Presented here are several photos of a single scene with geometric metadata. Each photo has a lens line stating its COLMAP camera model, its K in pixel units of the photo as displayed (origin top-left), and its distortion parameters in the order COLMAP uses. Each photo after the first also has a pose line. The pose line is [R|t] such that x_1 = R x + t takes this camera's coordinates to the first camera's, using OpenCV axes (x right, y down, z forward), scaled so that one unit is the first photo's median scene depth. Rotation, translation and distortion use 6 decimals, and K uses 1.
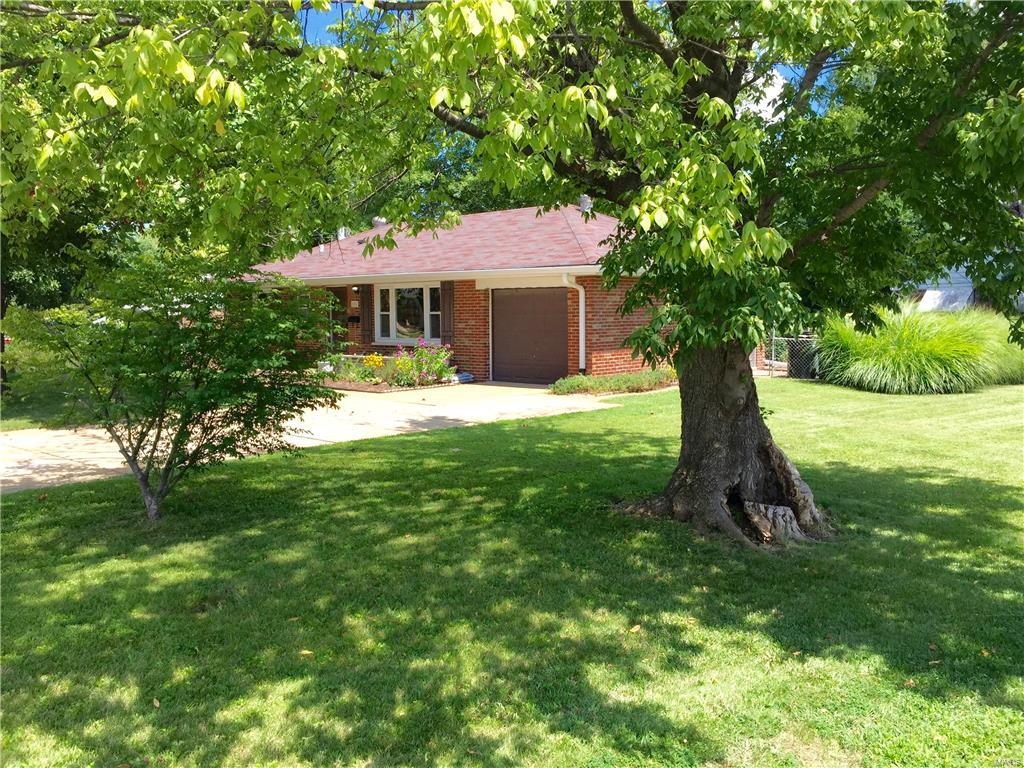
lens RADIAL K [[885.8, 0, 512.0], [0, 885.8, 384.0], [0, 0, 1]] dist [0.089834, -0.142243]
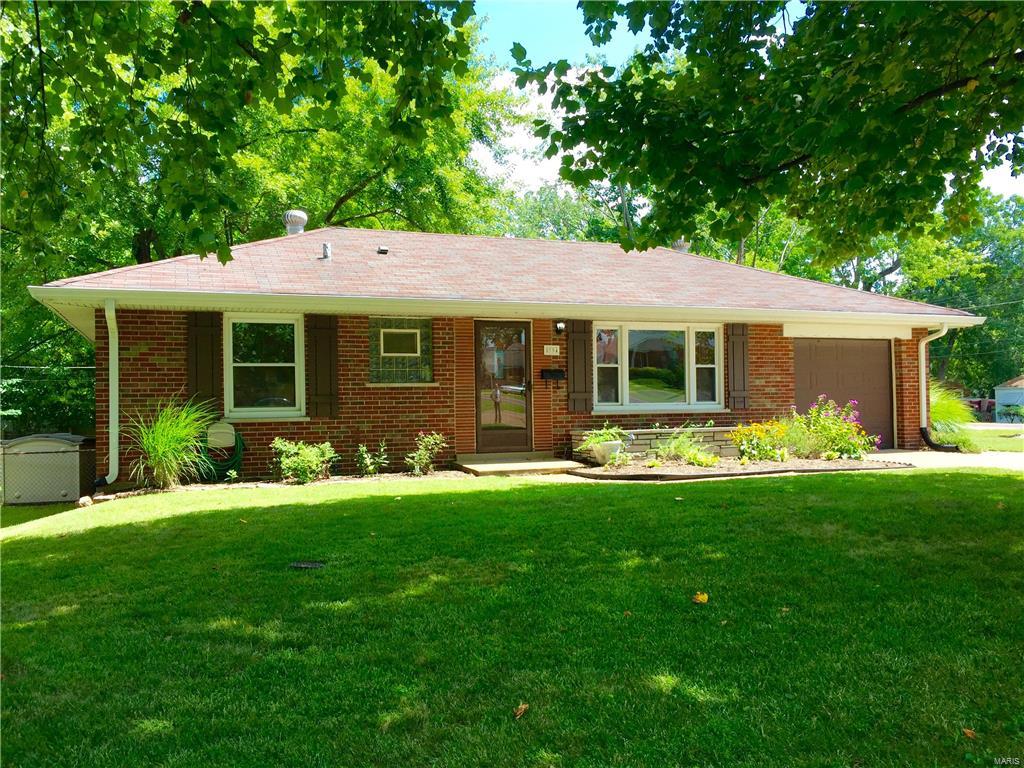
lens RADIAL K [[873.3, 0, 508.9], [0, 873.3, 390.0], [0, 0, 1]] dist [0.086175, -0.125453]
pose [[0.438581, 0.011986, 0.898612, -0.781950], [0.081538, 0.995256, -0.053071, -0.034380], [-0.894985, 0.096547, 0.435523, 0.808846]]
